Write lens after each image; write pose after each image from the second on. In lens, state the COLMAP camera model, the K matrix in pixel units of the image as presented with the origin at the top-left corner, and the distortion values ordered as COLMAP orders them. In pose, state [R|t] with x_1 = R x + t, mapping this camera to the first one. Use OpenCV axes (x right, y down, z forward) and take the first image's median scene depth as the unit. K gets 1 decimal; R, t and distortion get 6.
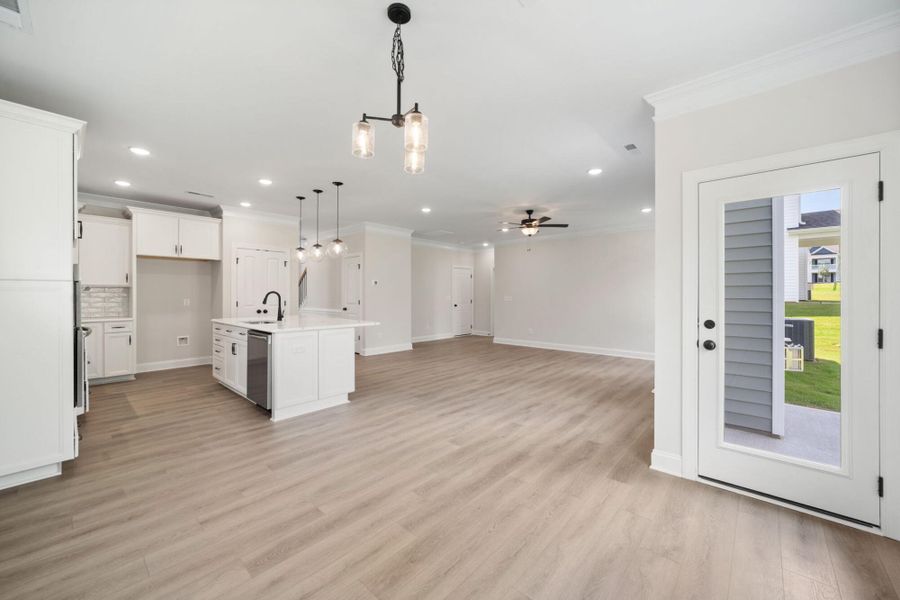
lens RADIAL K [[347.8, 0, 448.0], [0, 347.8, 295.9], [0, 0, 1]] dist [-0.001885, 0.000191]
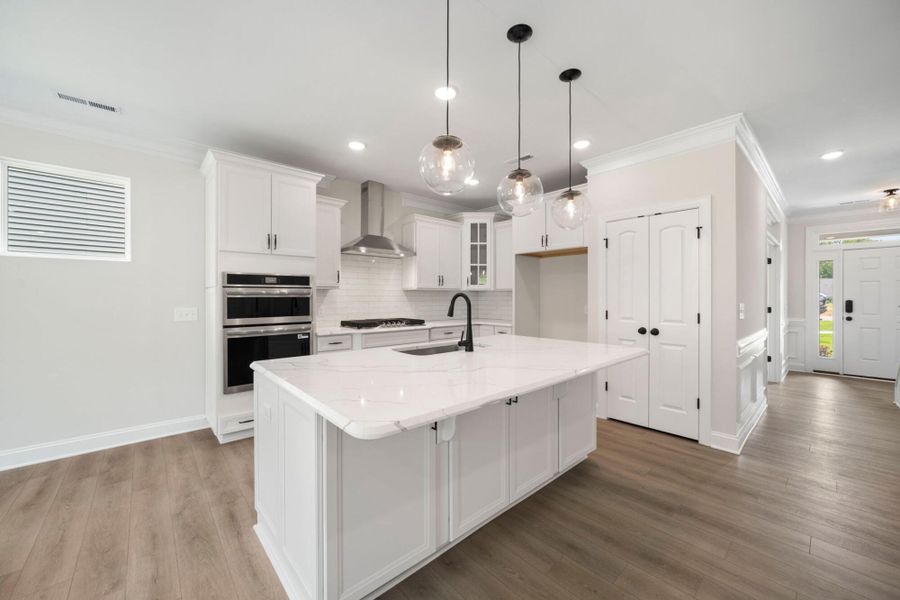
lens RADIAL K [[347.8, 0, 454.8], [0, 347.8, 299.7], [0, 0, 1]] dist [-0.001885, 0.000191]
pose [[-0.094402, 0.006793, -0.995511, 0.017253], [-0.004317, 0.999965, 0.007233, -0.007651], [0.995525, 0.004981, -0.094370, 1.054129]]
